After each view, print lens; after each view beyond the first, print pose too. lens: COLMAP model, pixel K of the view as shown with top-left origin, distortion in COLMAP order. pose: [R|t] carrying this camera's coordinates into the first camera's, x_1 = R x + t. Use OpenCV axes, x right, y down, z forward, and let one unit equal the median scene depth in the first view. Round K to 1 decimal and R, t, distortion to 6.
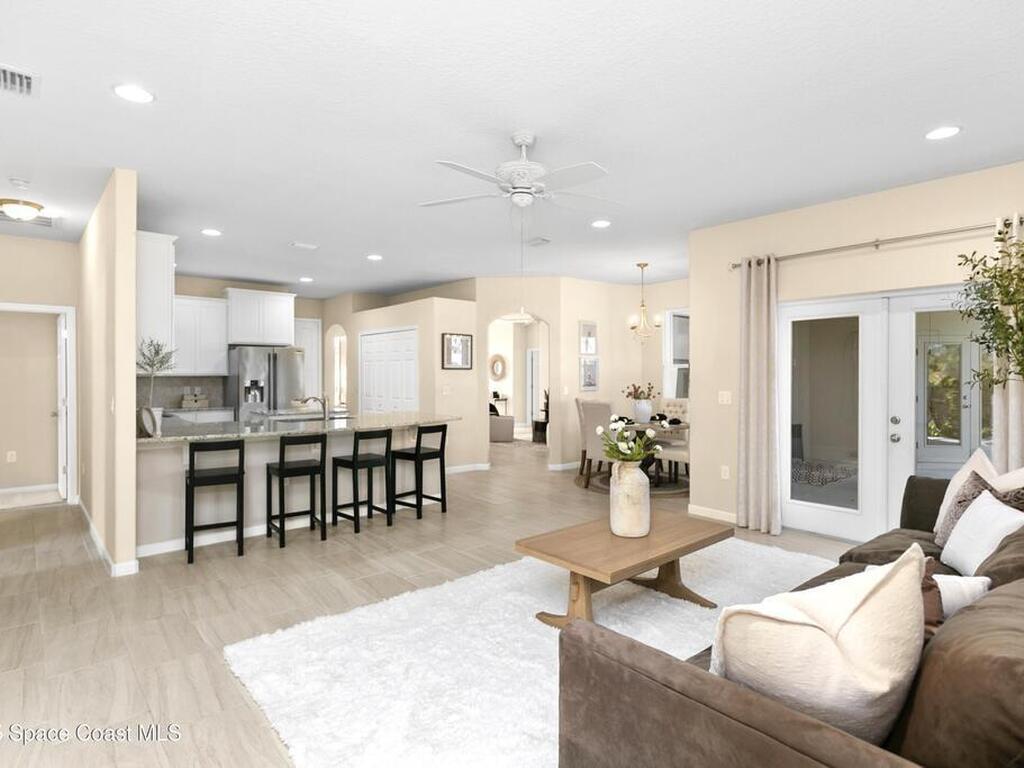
lens RADIAL K [[539.4, 0, 508.8], [0, 539.4, 385.2], [0, 0, 1]] dist [0.001187, 0.000415]
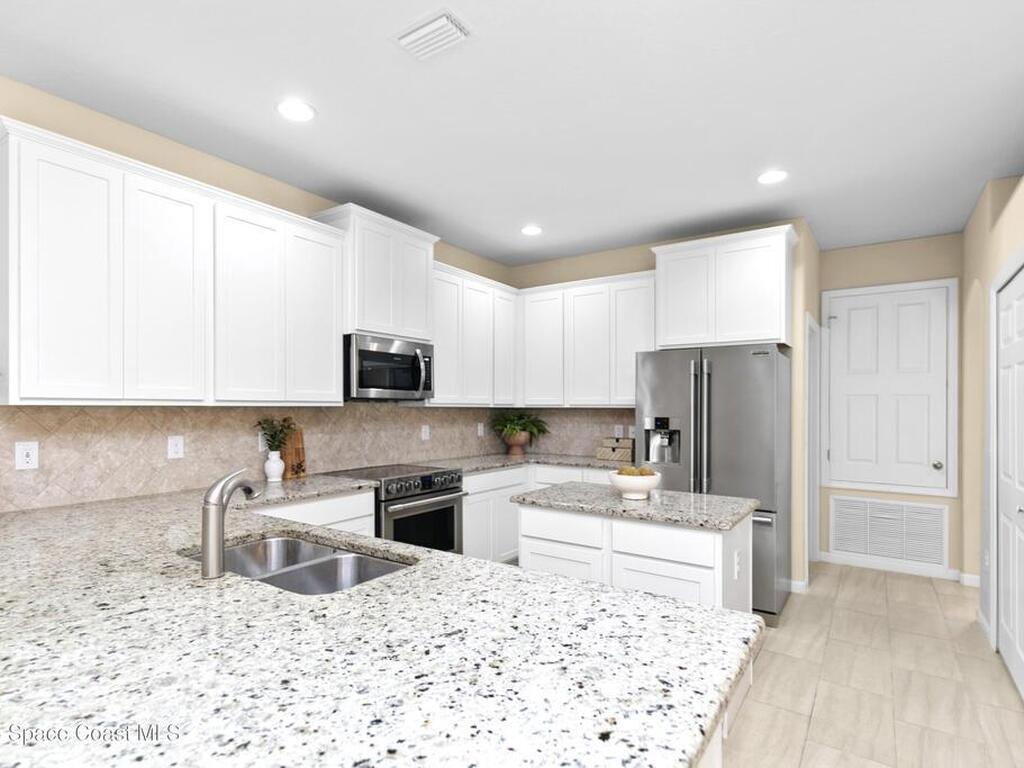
lens RADIAL K [[539.4, 0, 508.8], [0, 539.4, 385.2], [0, 0, 1]] dist [0.001187, 0.000415]
pose [[0.240546, -0.032684, -0.970087, -0.022342], [-0.021379, 0.999012, -0.038960, -0.015785], [0.970402, 0.030112, 0.239610, 0.711860]]
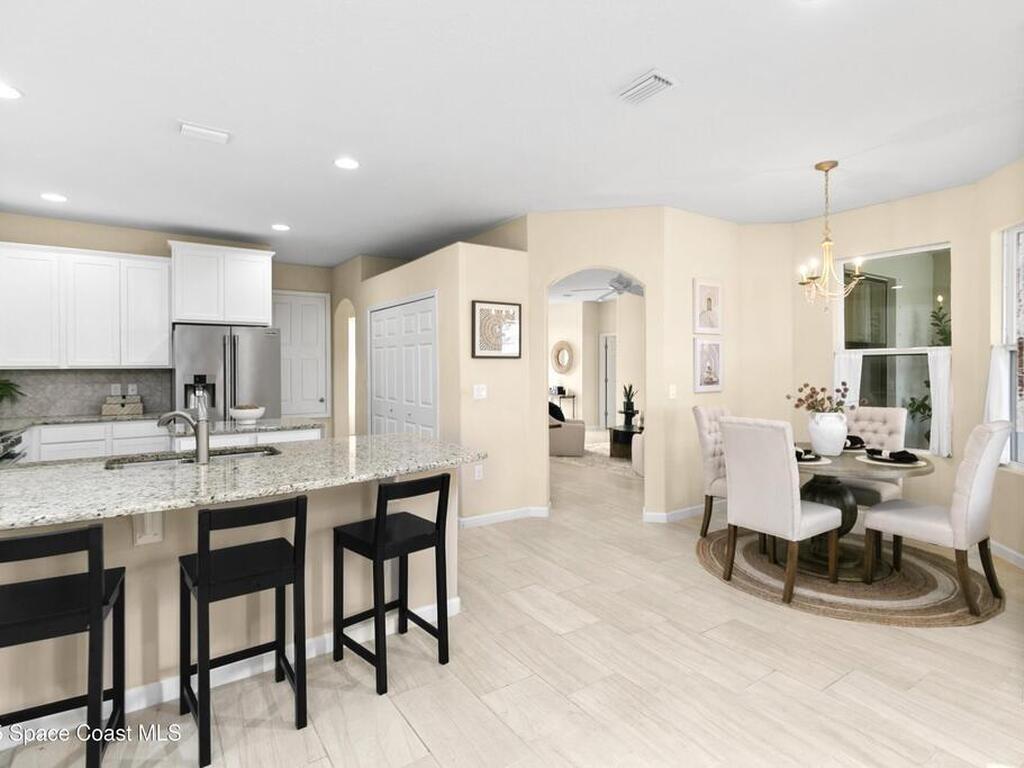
lens RADIAL K [[535.1, 0, 514.0], [0, 535.1, 366.9], [0, 0, 1]] dist [-0.001744, -0.000199]
pose [[0.993468, -0.001200, -0.114109, -0.004670], [-0.000645, 0.999870, -0.016135, -0.008632], [0.114113, 0.016103, 0.993337, 0.363318]]
